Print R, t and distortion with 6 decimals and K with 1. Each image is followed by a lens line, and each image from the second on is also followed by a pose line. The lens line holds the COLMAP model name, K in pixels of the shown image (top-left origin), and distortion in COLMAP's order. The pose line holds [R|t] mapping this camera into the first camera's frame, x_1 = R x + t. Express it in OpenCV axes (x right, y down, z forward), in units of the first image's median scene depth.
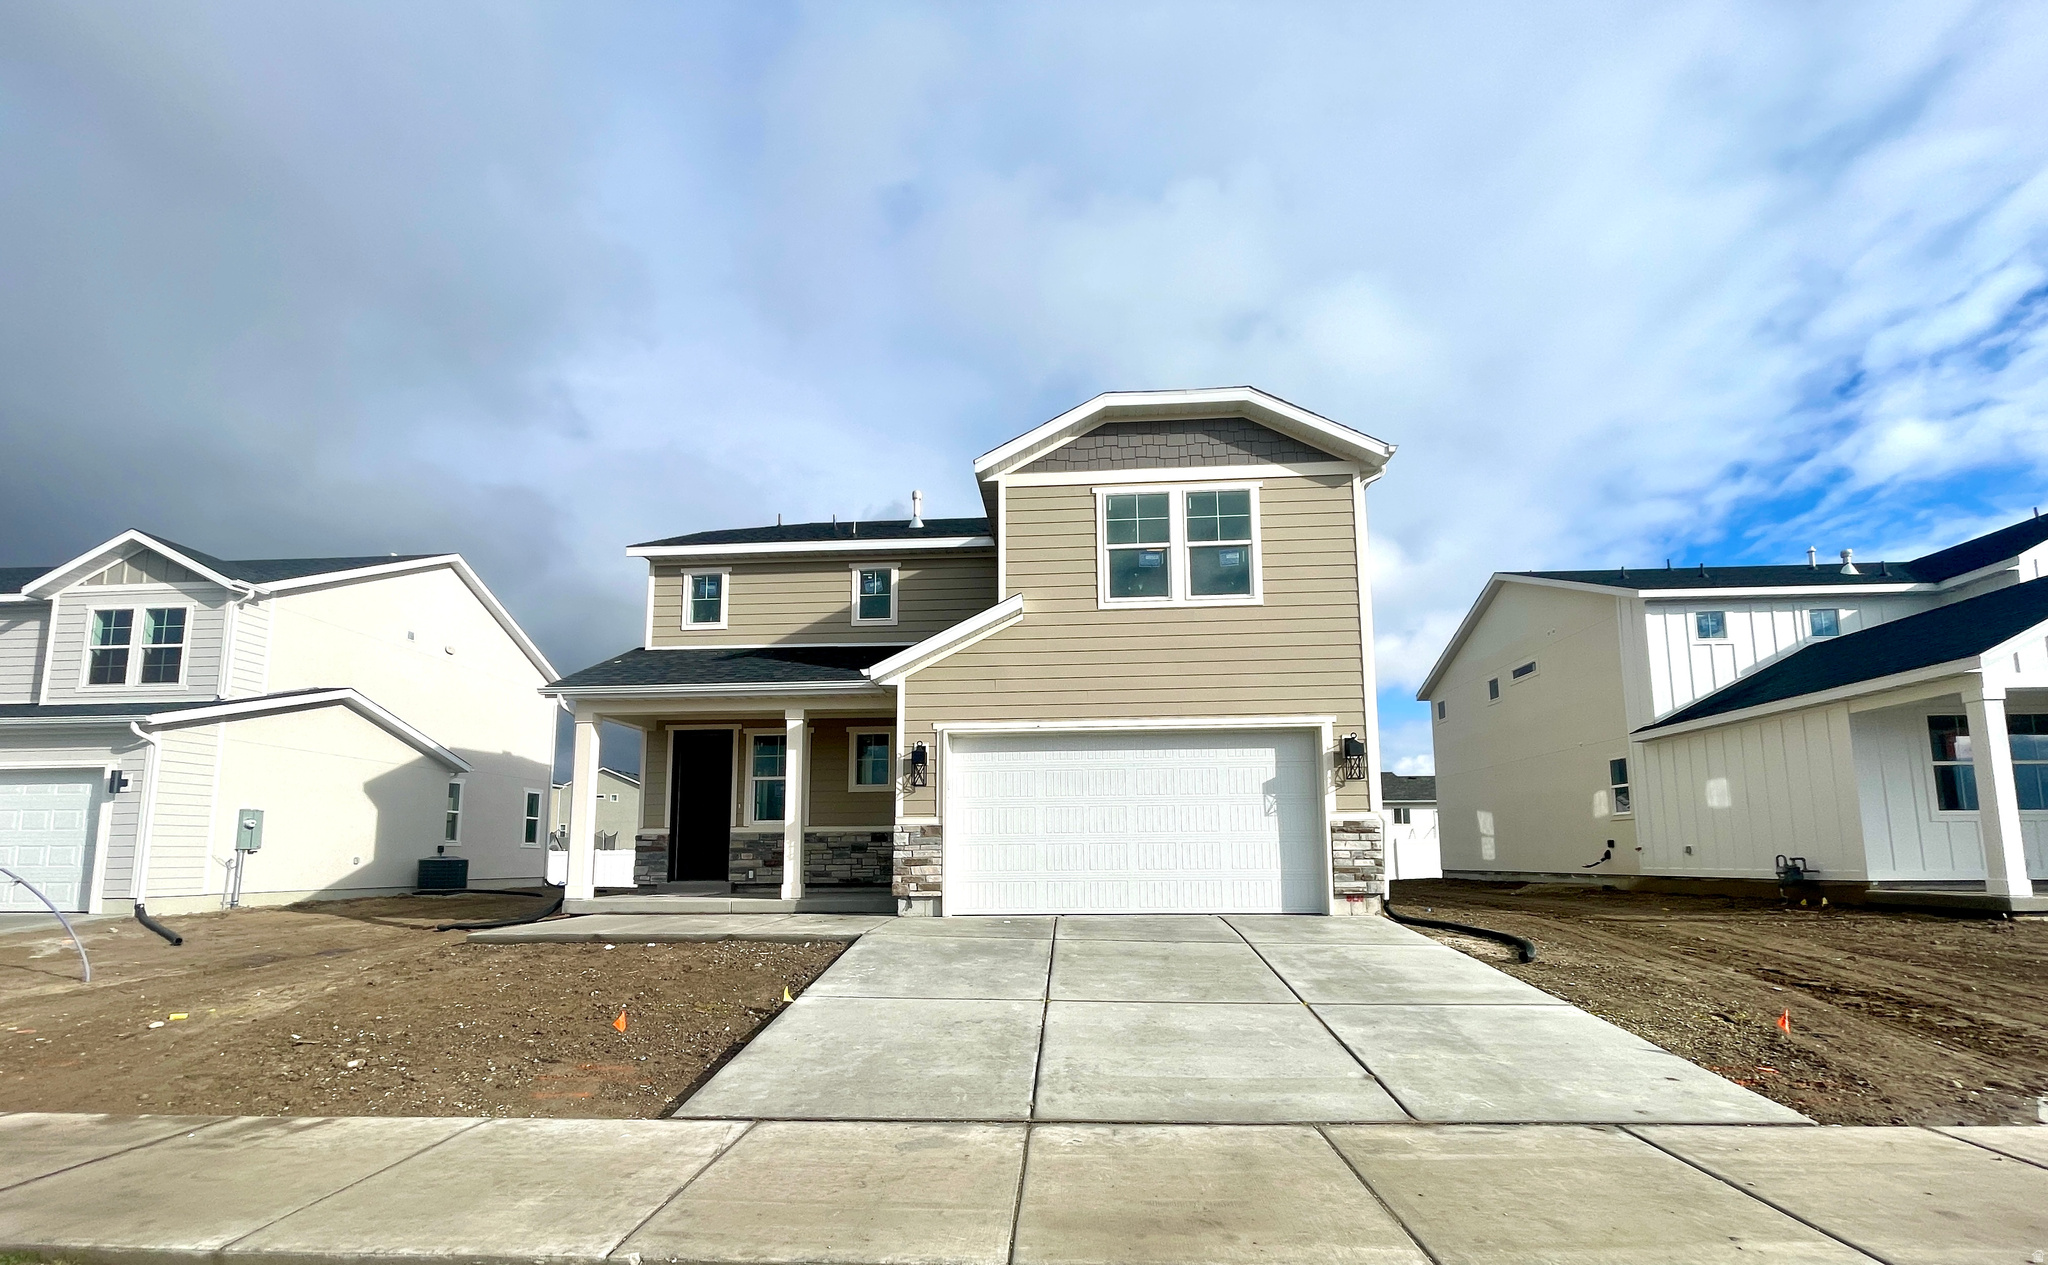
lens RADIAL K [[803.4, 0, 1021.9], [0, 803.4, 765.9], [0, 0, 1]] dist [-0.003712, -0.000004]
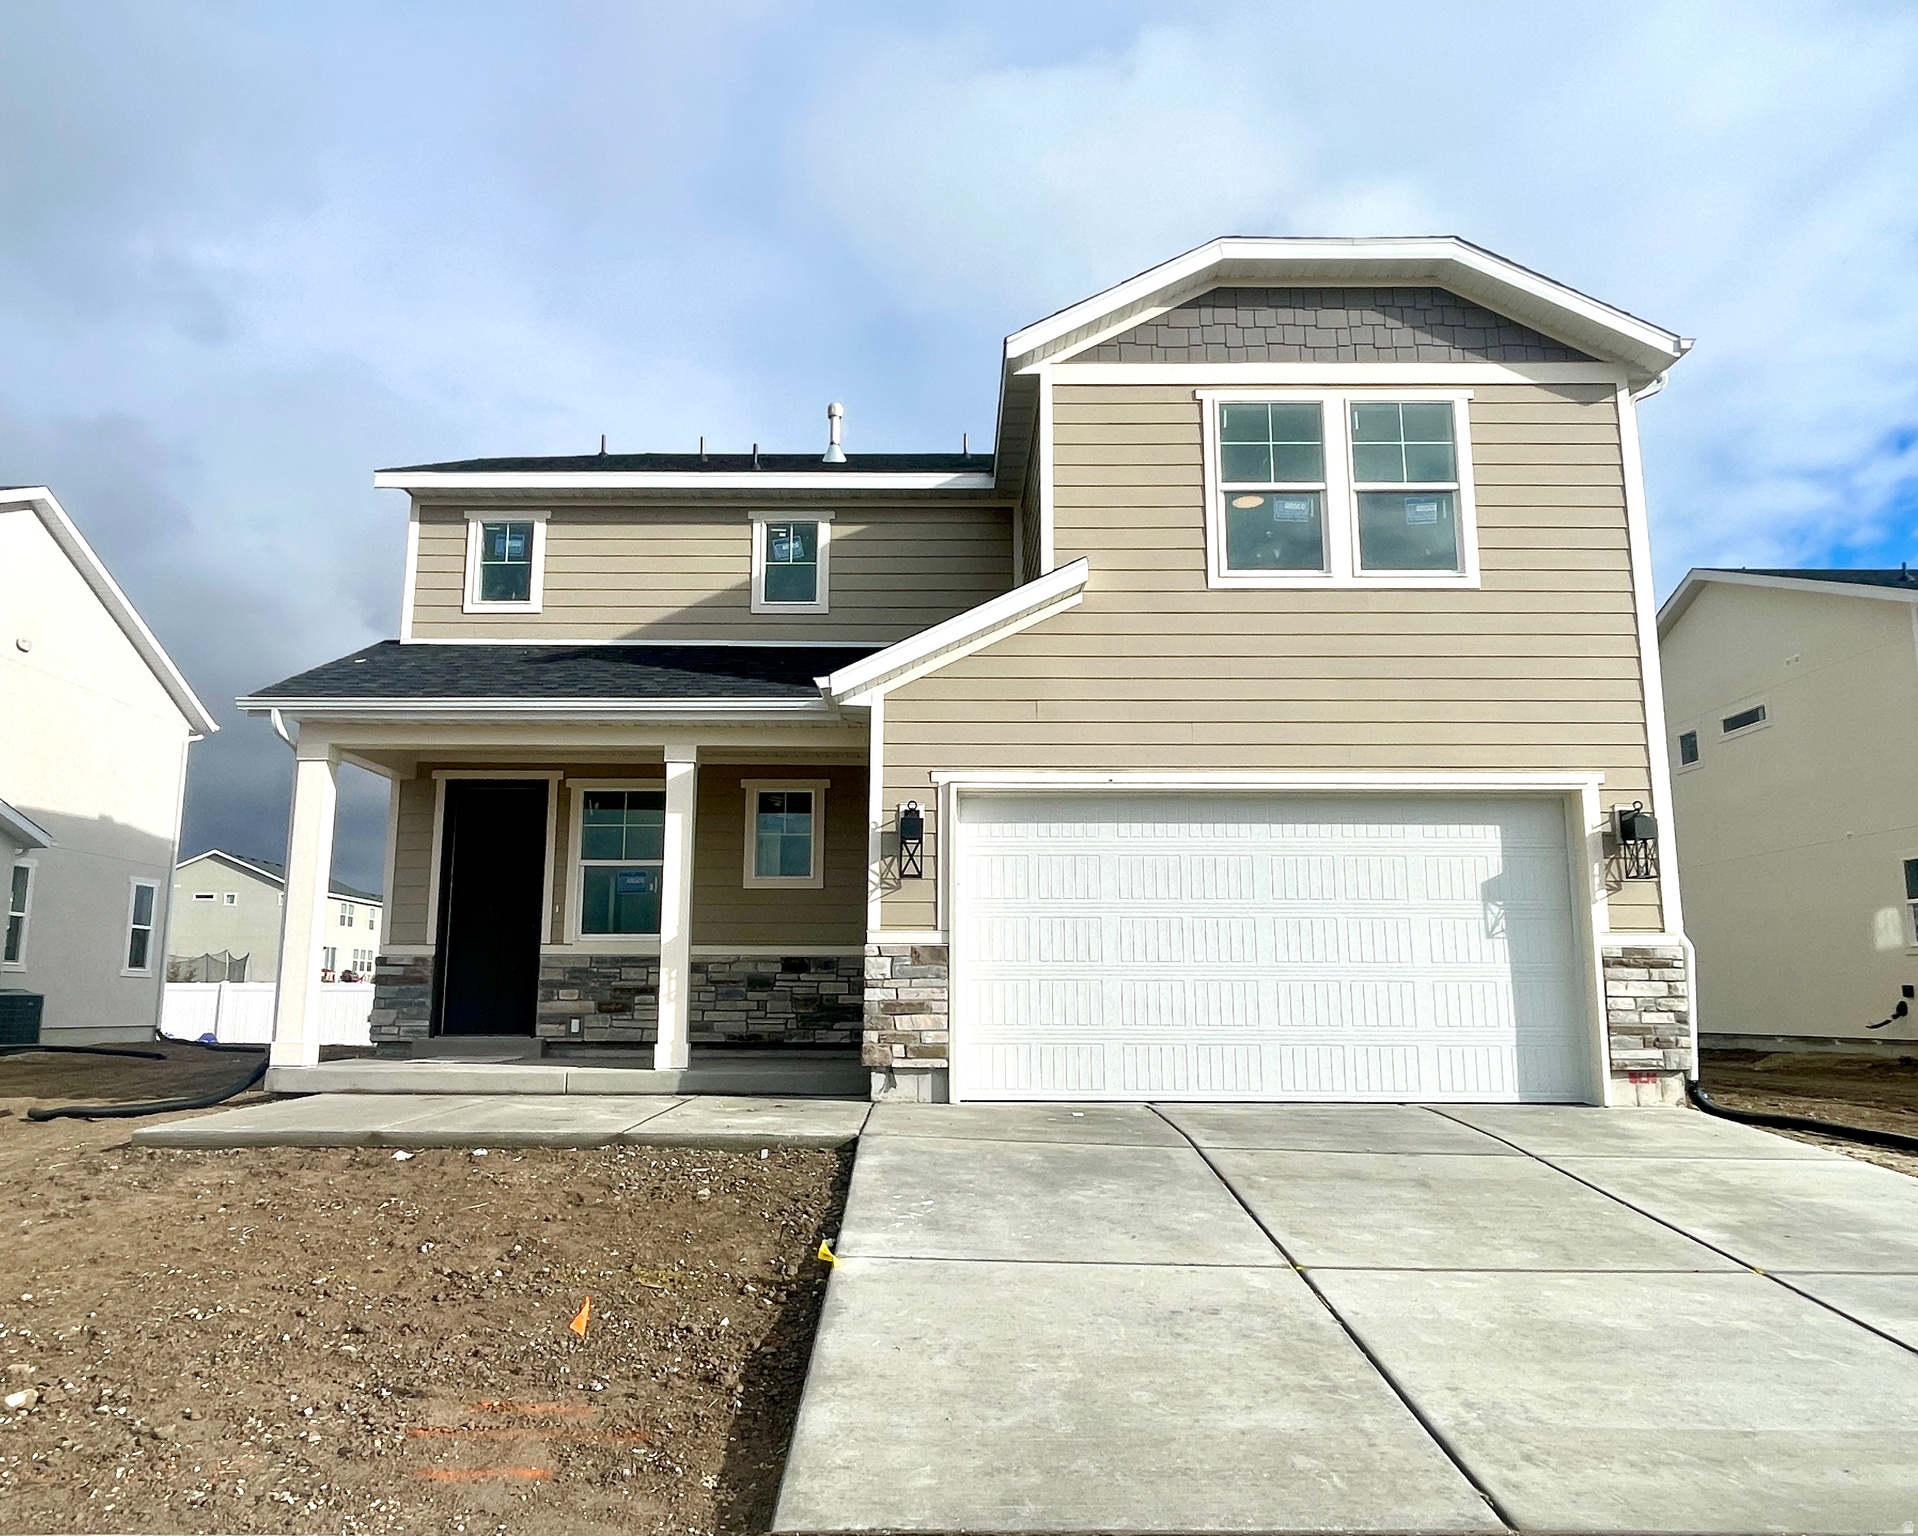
lens RADIAL K [[1230.5, 0, 912.4], [0, 1230.5, 805.5], [0, 0, 1]] dist [-0.003349, 0.000961]
pose [[0.998682, 0.019475, 0.047478, -0.164879], [-0.017305, 0.998805, -0.045702, 0.013025], [-0.048311, 0.044820, 0.997826, 0.097713]]
